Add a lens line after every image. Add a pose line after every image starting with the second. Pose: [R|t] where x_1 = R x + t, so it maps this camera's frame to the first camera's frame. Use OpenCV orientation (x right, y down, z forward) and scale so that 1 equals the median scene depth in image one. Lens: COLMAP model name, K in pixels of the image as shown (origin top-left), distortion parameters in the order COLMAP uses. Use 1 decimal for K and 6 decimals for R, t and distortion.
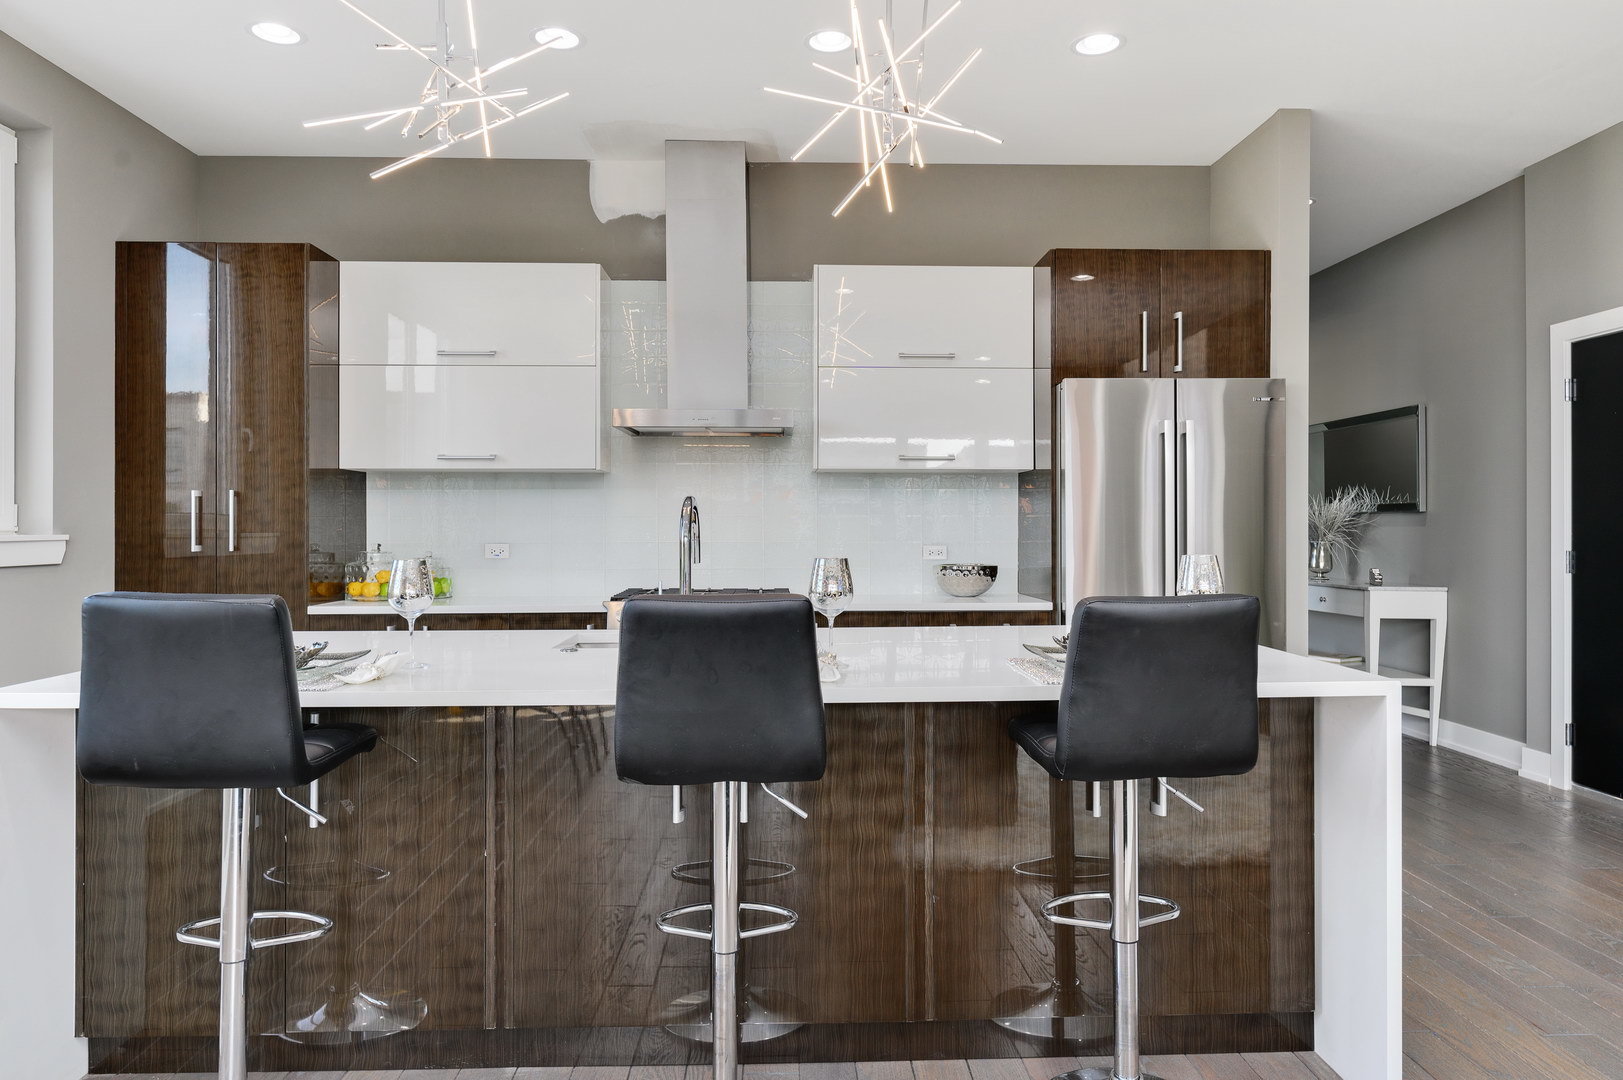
lens RADIAL K [[1066.9, 0, 813.5], [0, 1066.9, 534.9], [0, 0, 1]] dist [0.001230, -0.001237]
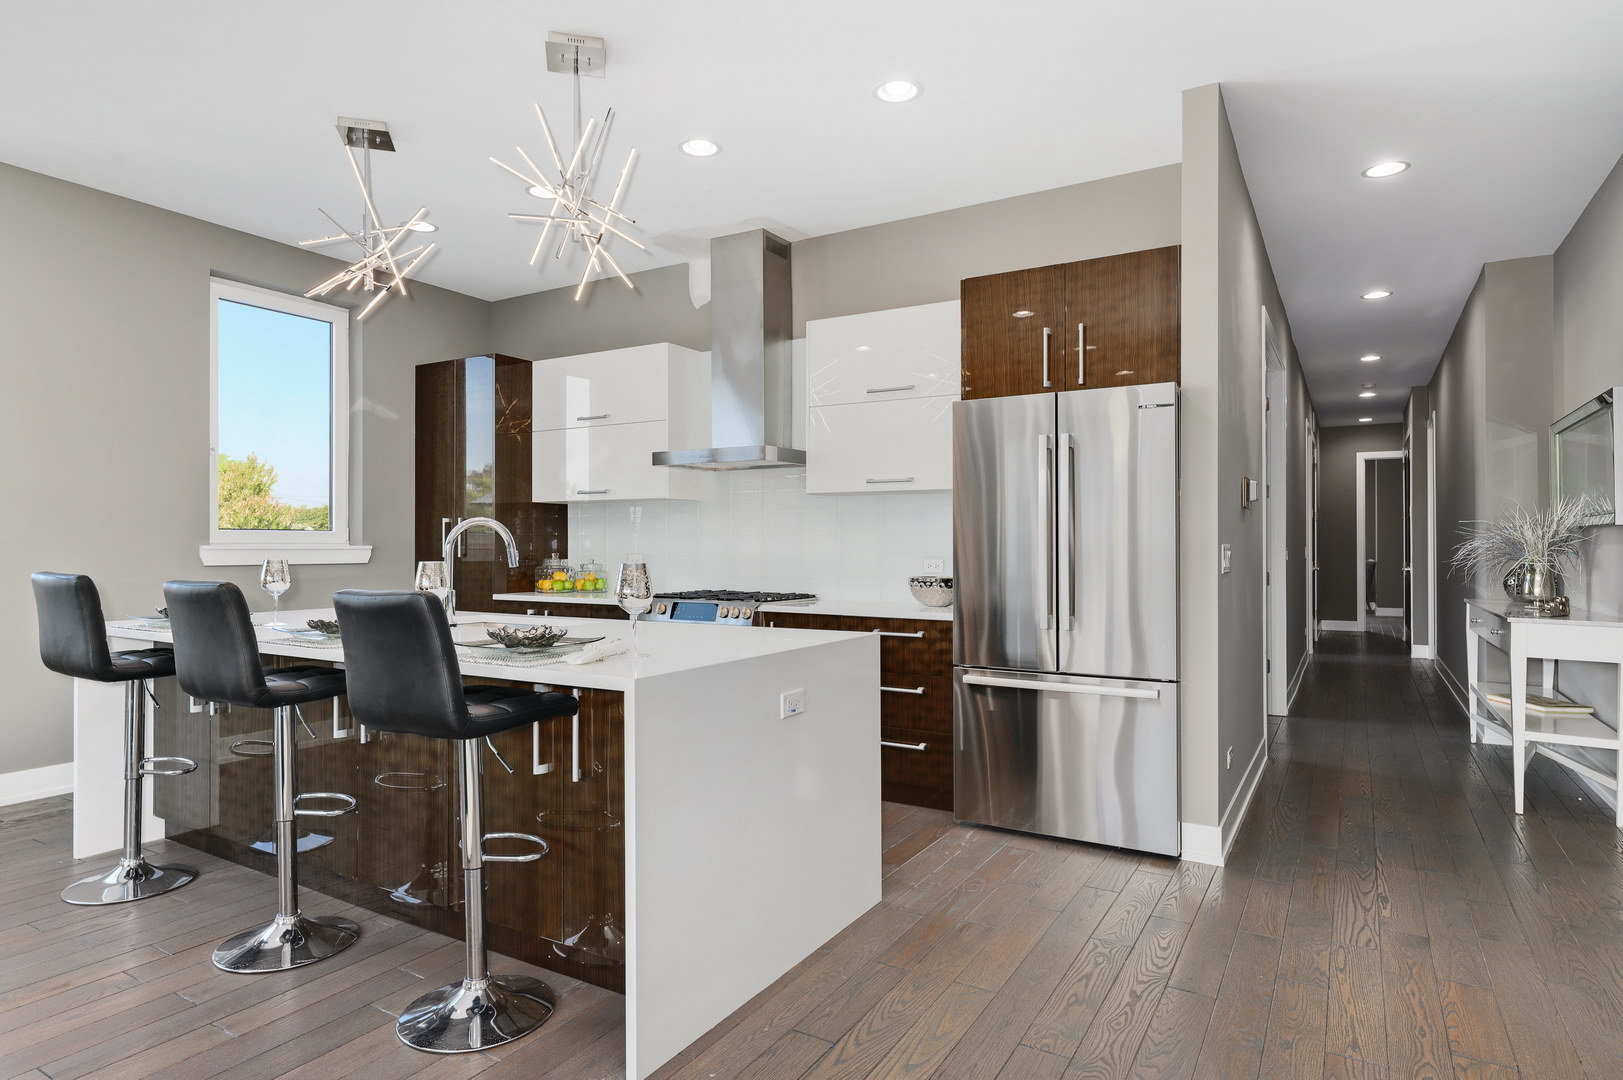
lens RADIAL K [[893.7, 0, 804.4], [0, 893.7, 544.3], [0, 0, 1]] dist [0.003228, 0.001067]
pose [[0.846478, 0.002621, -0.532418, 0.538745], [-0.008104, 0.999935, -0.007961, 0.002668], [0.532362, 0.011054, 0.846444, 0.162192]]
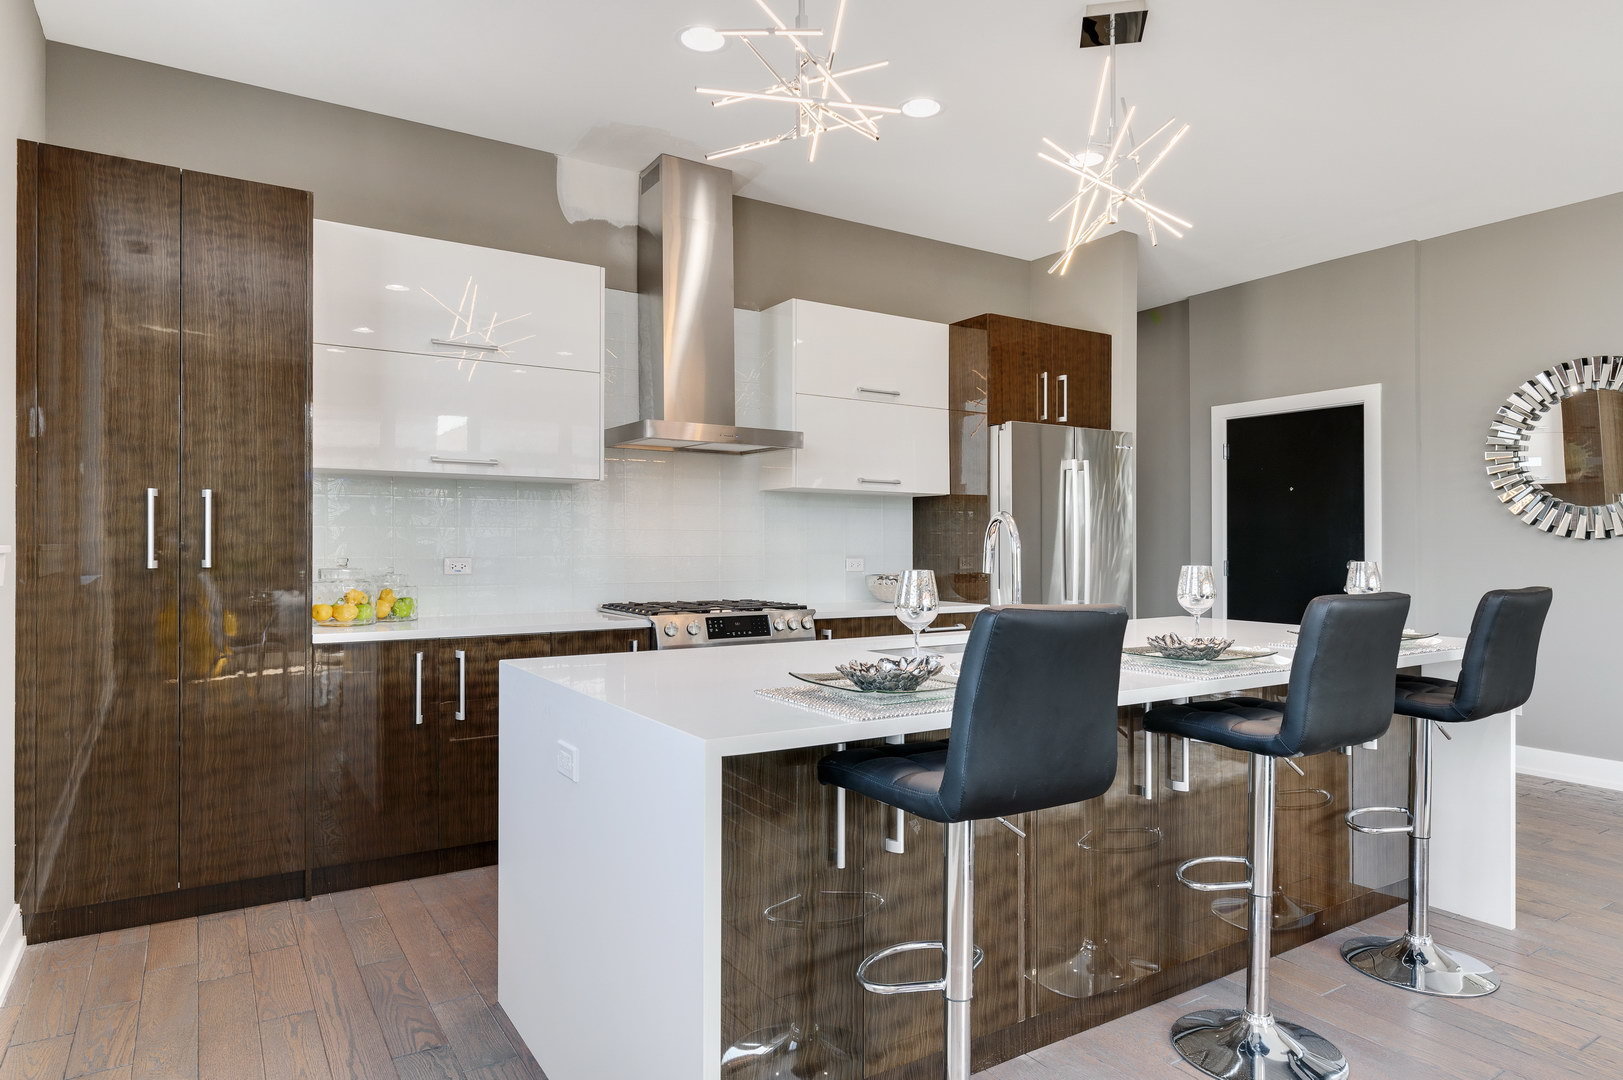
lens RADIAL K [[973.6, 0, 806.1], [0, 973.6, 547.7], [0, 0, 1]] dist [0.004883, -0.002714]
pose [[0.855957, 0.002695, 0.517040, -0.504388], [-0.000804, 0.999992, -0.003882, 0.002784], [-0.517046, 0.002908, 0.855952, 0.152537]]
